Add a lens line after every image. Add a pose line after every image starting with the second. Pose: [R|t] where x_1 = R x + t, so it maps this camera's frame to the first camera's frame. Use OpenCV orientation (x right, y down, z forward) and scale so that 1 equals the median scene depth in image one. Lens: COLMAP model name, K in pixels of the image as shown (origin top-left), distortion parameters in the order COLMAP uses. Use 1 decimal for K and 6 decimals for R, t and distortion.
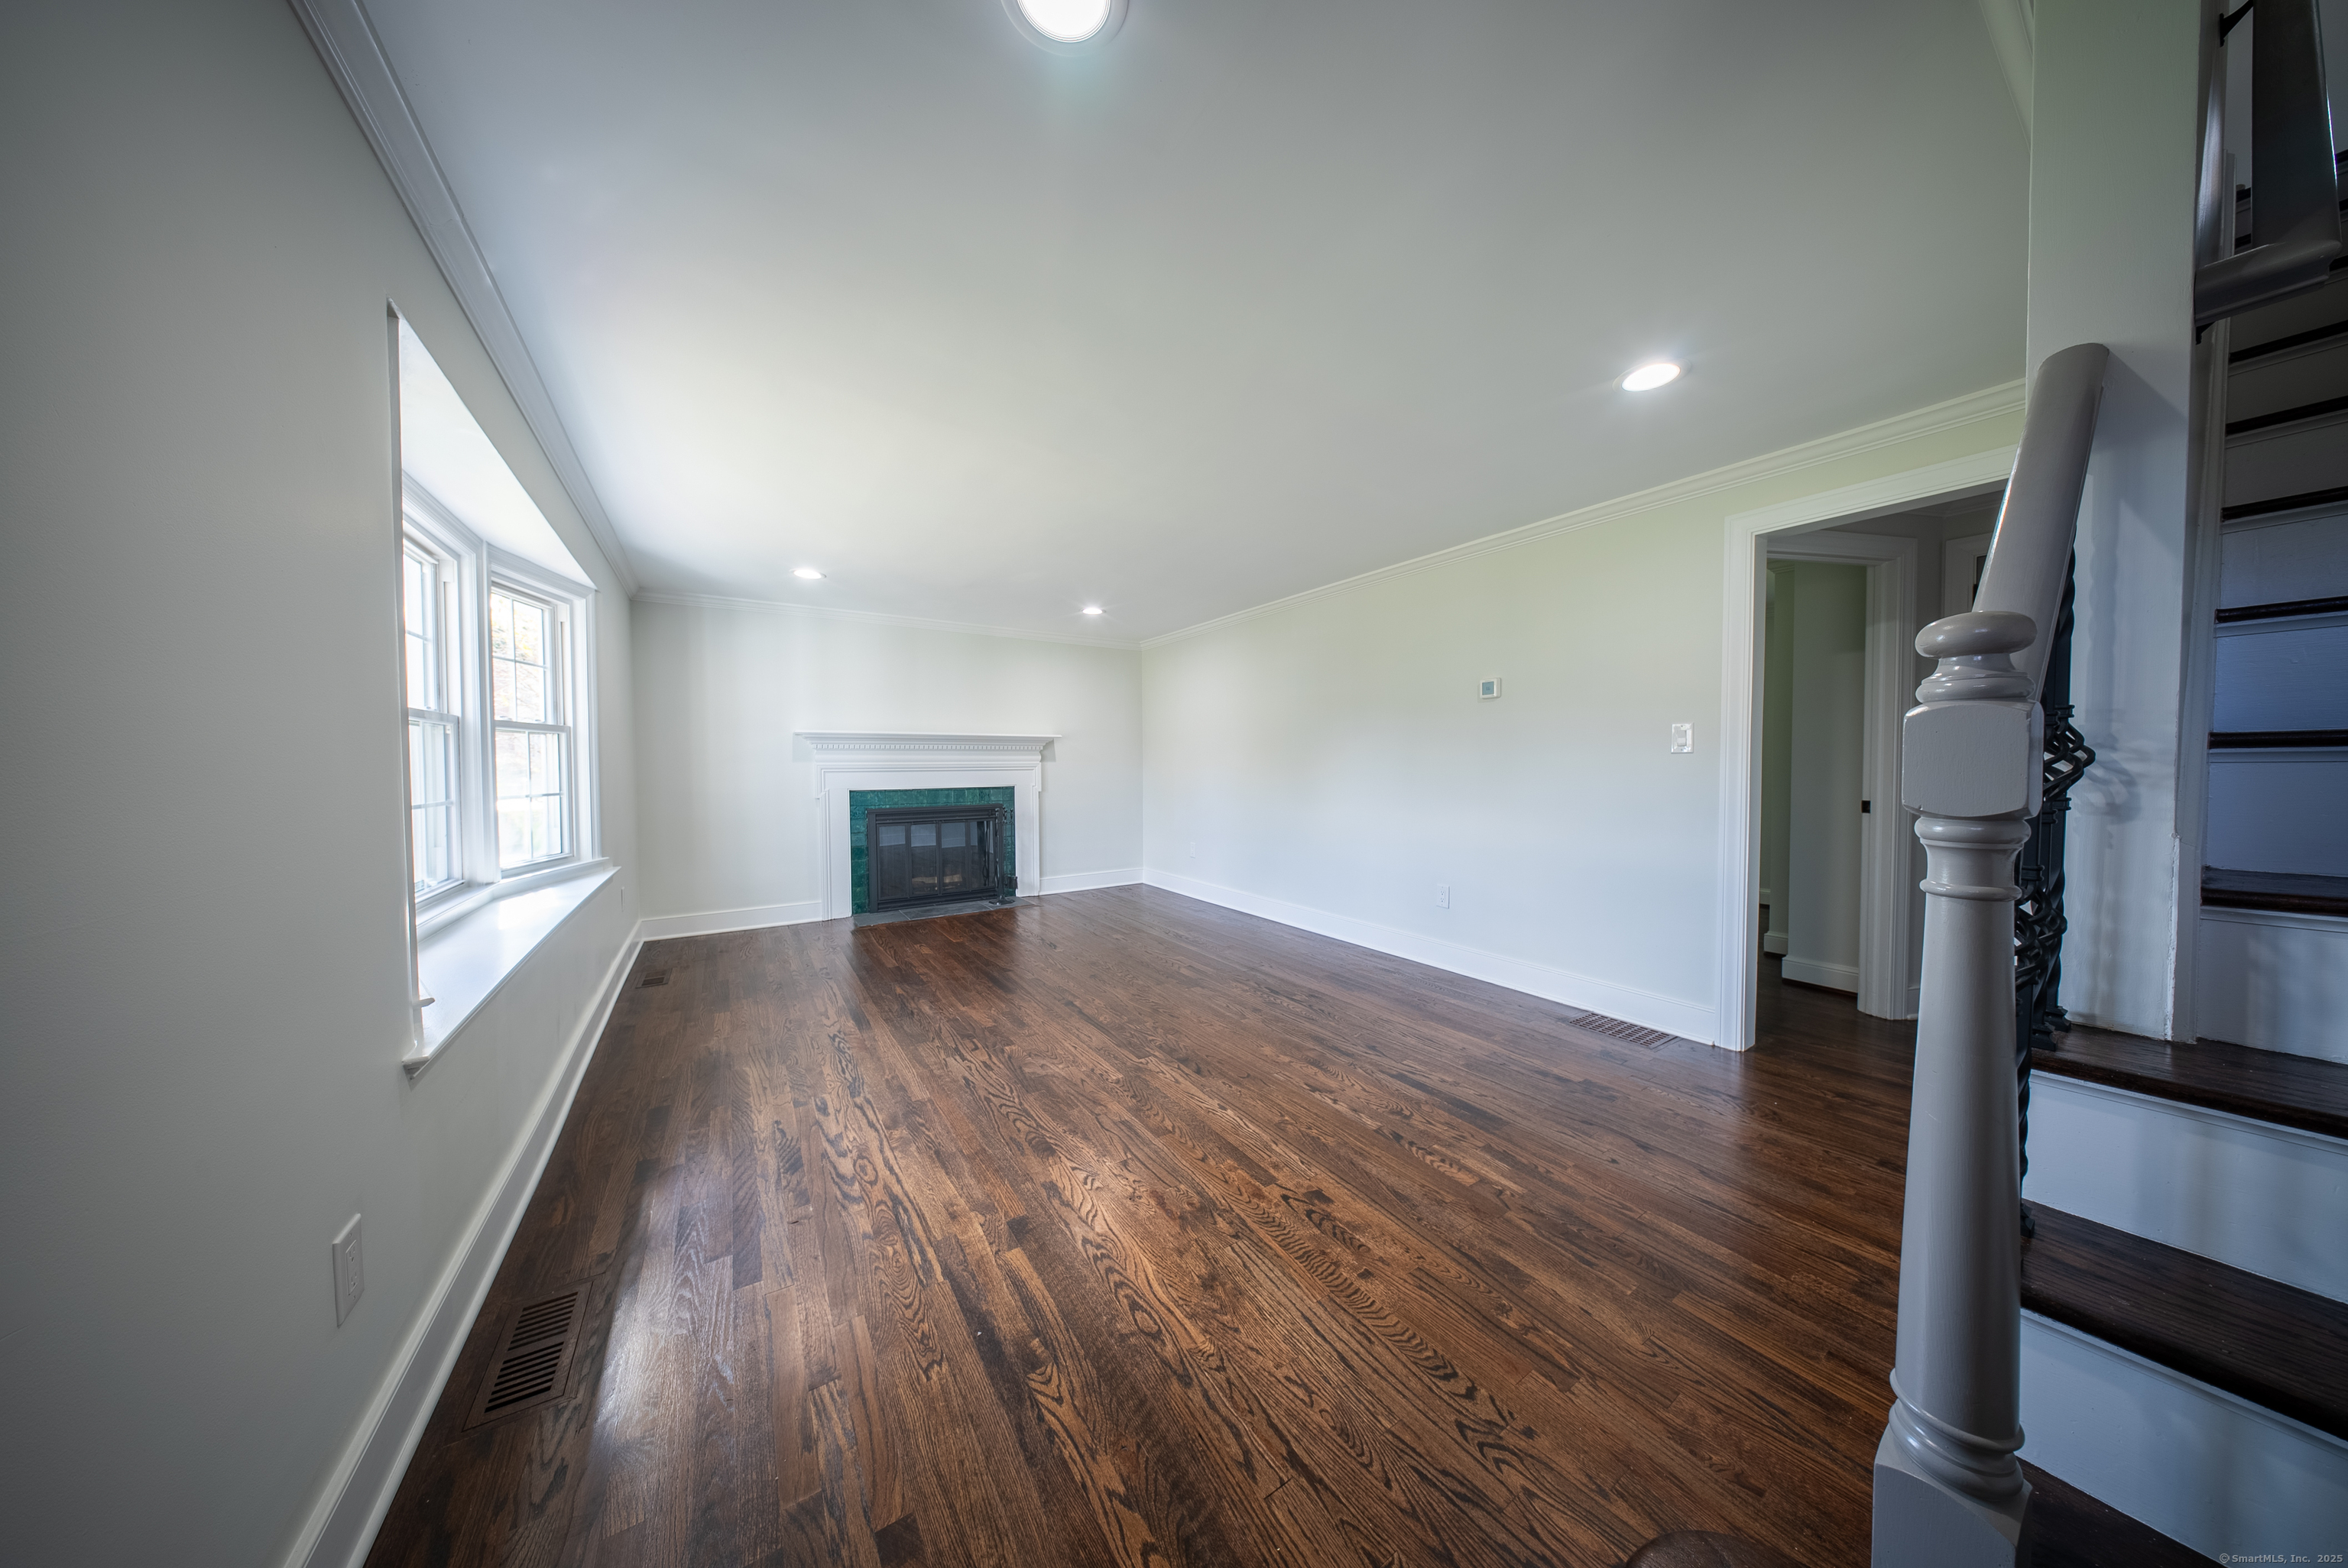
lens RADIAL K [[690.8, 0, 1175.8], [0, 690.8, 783.3], [0, 0, 1]] dist [-0.002223, -0.000276]
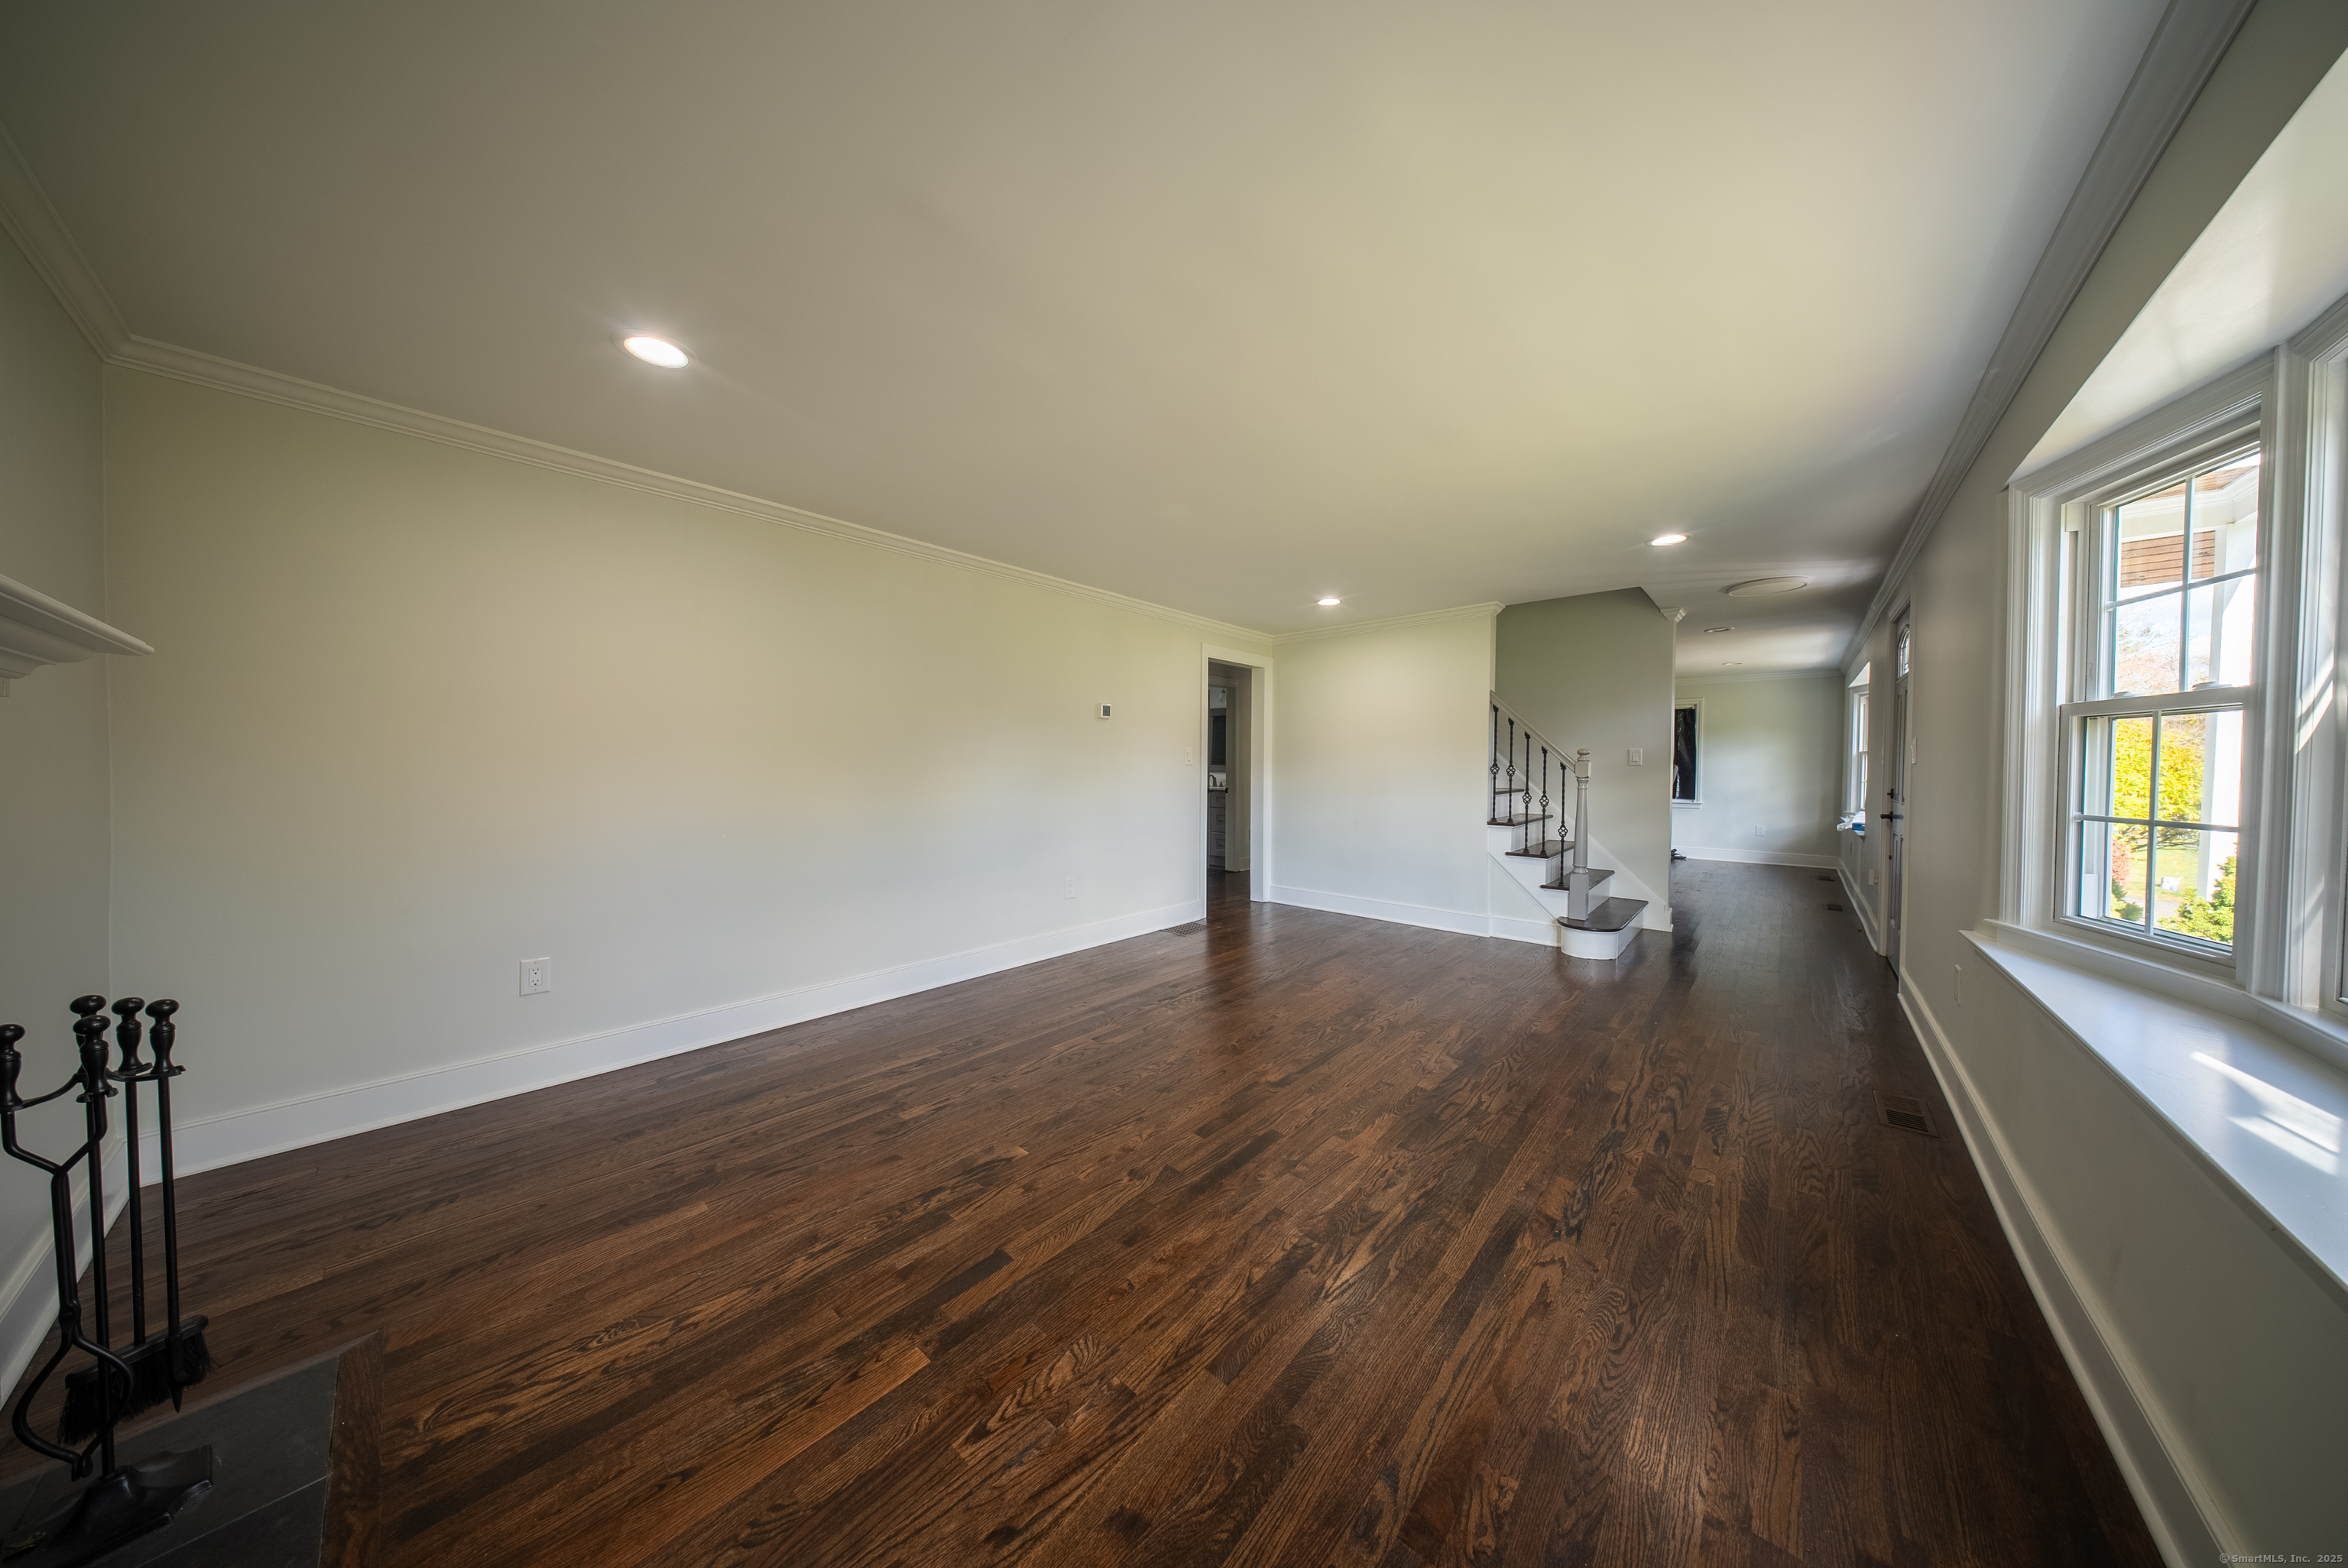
lens RADIAL K [[690.8, 0, 1175.7], [0, 690.8, 778.3], [0, 0, 1]] dist [-0.002223, -0.000276]
pose [[-0.266830, -0.011683, 0.963673, -0.975765], [0.028777, 0.999384, 0.020084, -0.043625], [-0.963314, 0.033091, -0.266329, 1.482710]]
